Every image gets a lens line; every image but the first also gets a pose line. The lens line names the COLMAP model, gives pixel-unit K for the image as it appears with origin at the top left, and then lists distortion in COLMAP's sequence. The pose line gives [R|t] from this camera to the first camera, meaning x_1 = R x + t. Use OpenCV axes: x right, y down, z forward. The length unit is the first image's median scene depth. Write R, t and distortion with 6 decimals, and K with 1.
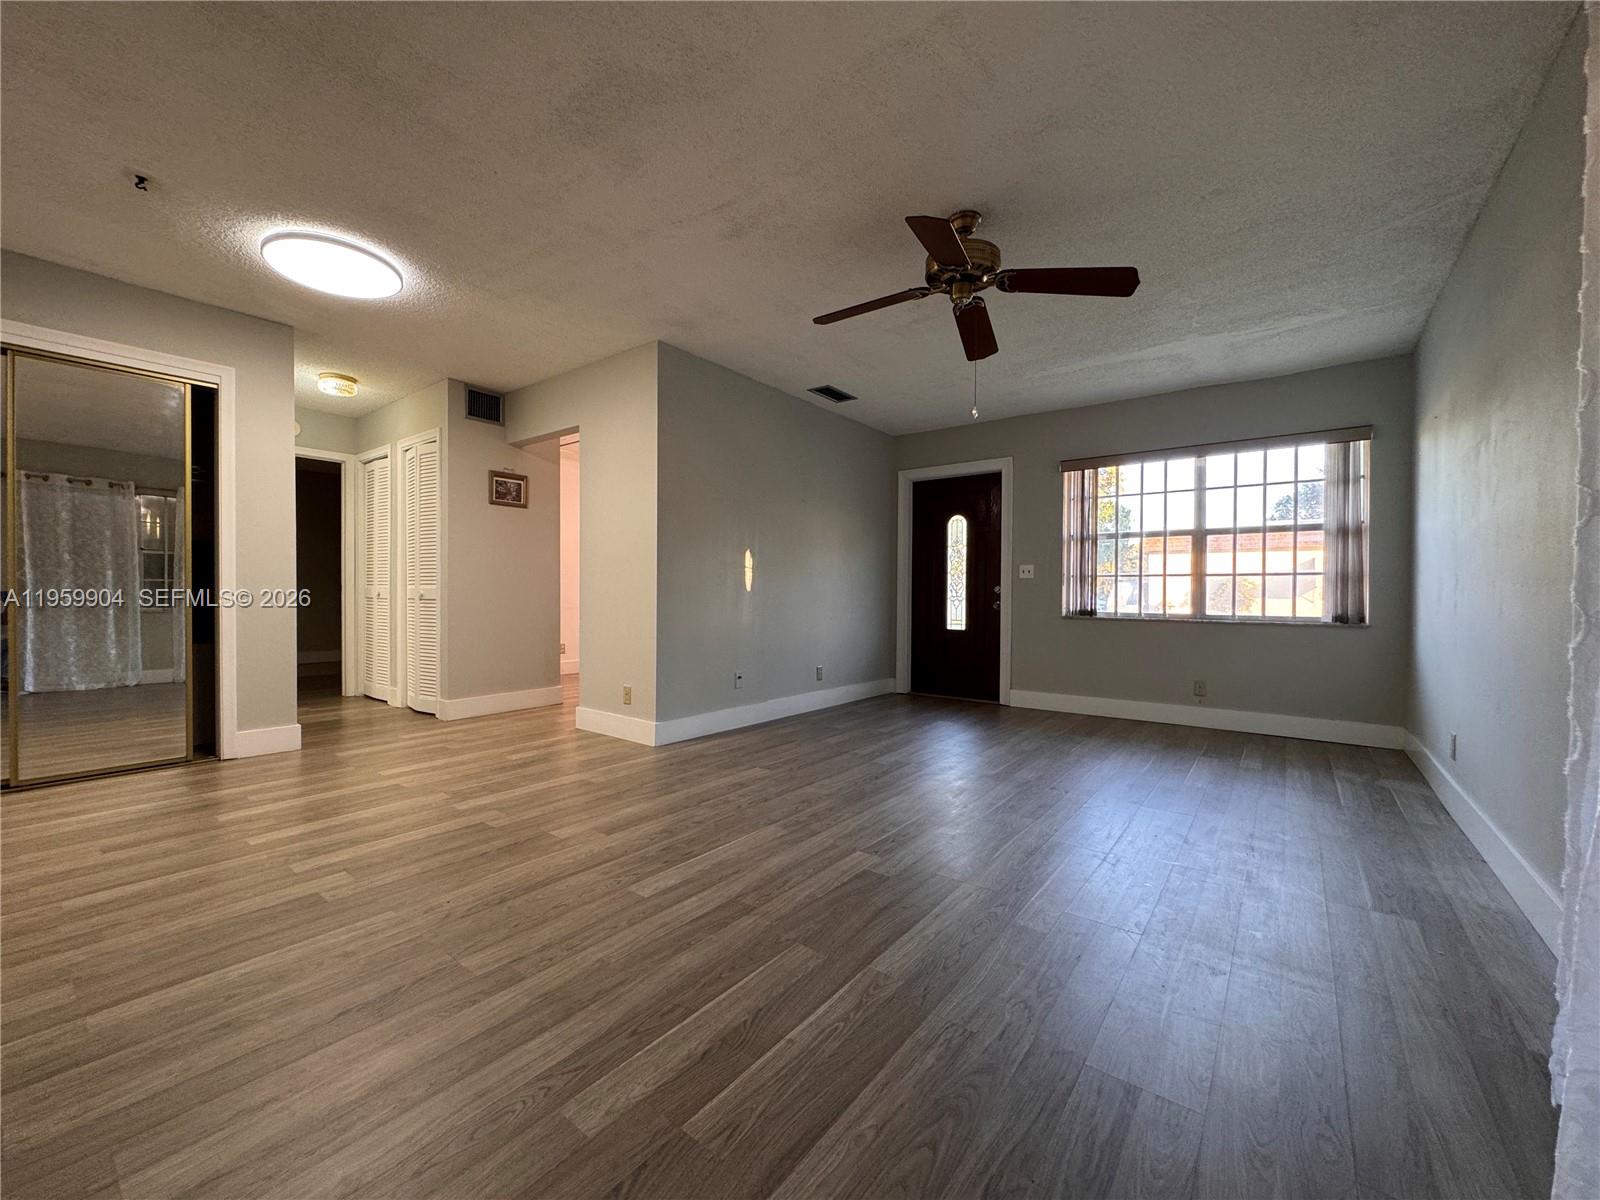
lens RADIAL K [[639.8, 0, 798.7], [0, 639.8, 596.6], [0, 0, 1]] dist [0.001878, -0.000082]
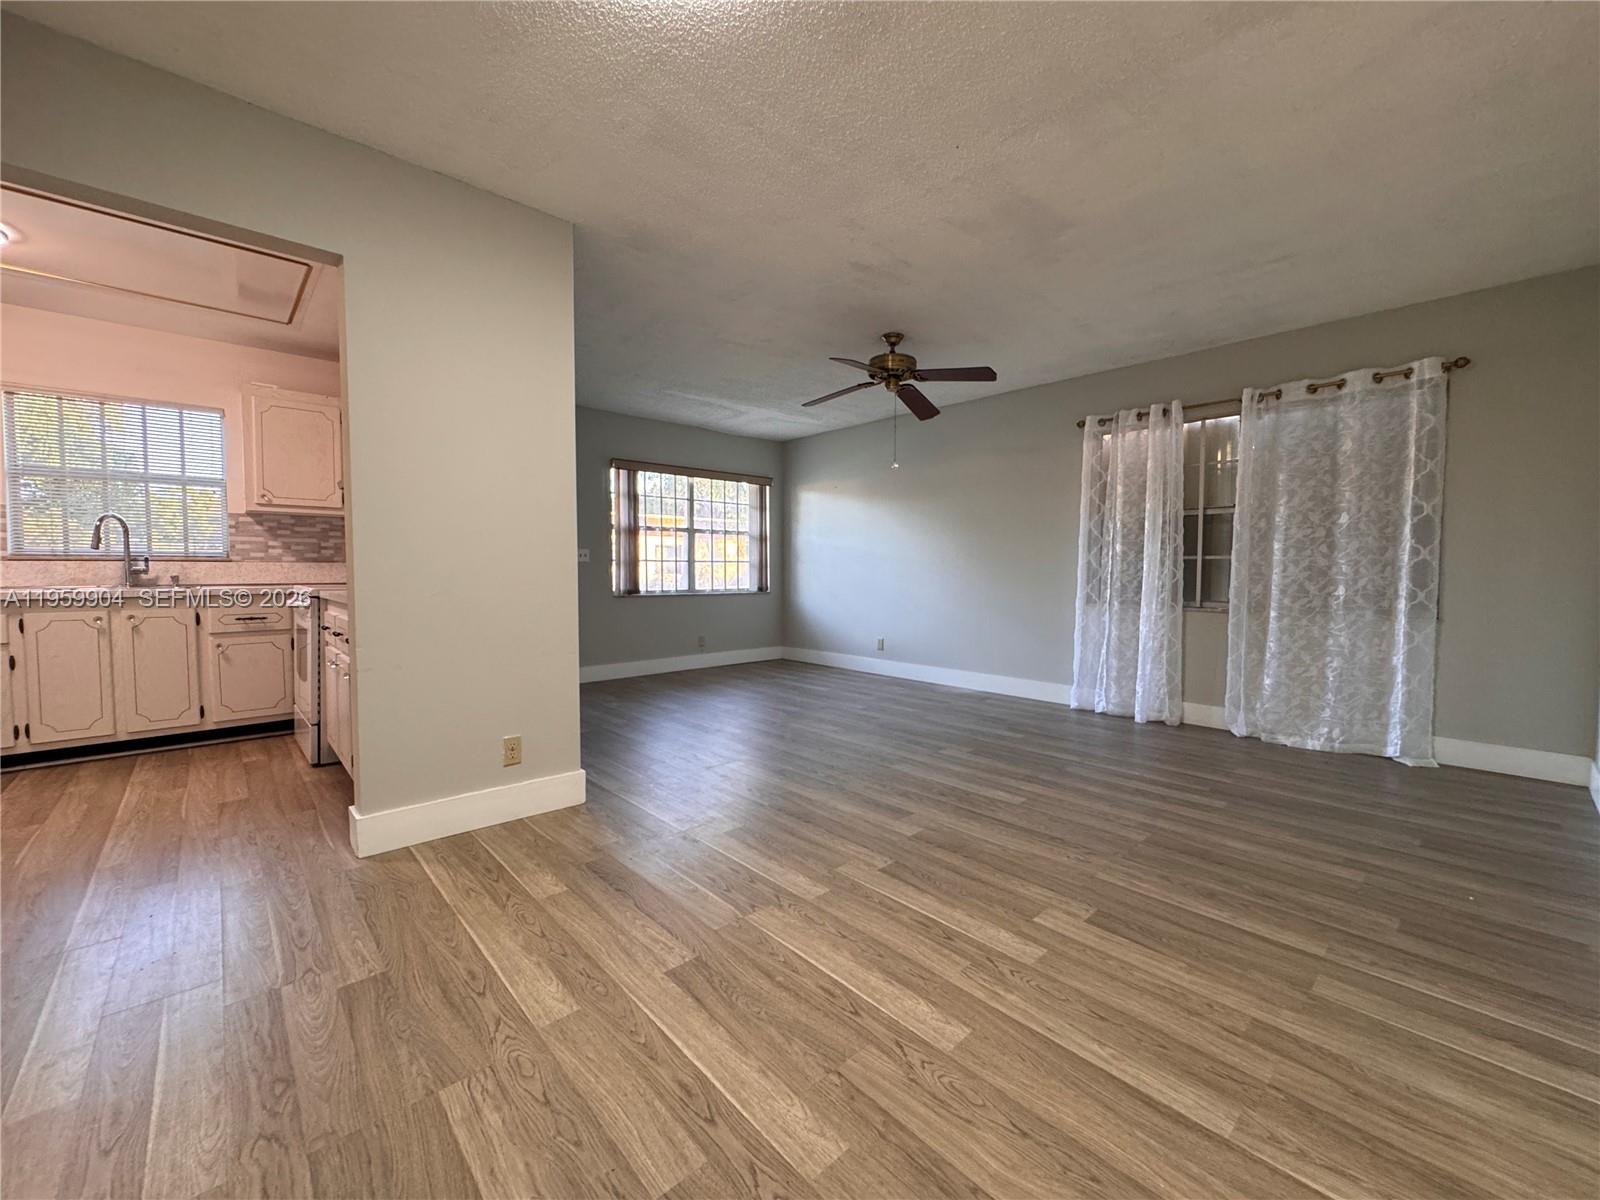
lens RADIAL K [[639.8, 0, 798.6], [0, 639.8, 600.7], [0, 0, 1]] dist [0.001878, -0.000082]
pose [[0.170376, -0.055968, 0.983788, -1.348762], [0.000452, 0.998390, 0.056721, -0.051165], [-0.985379, -0.009219, 0.170127, 0.982985]]
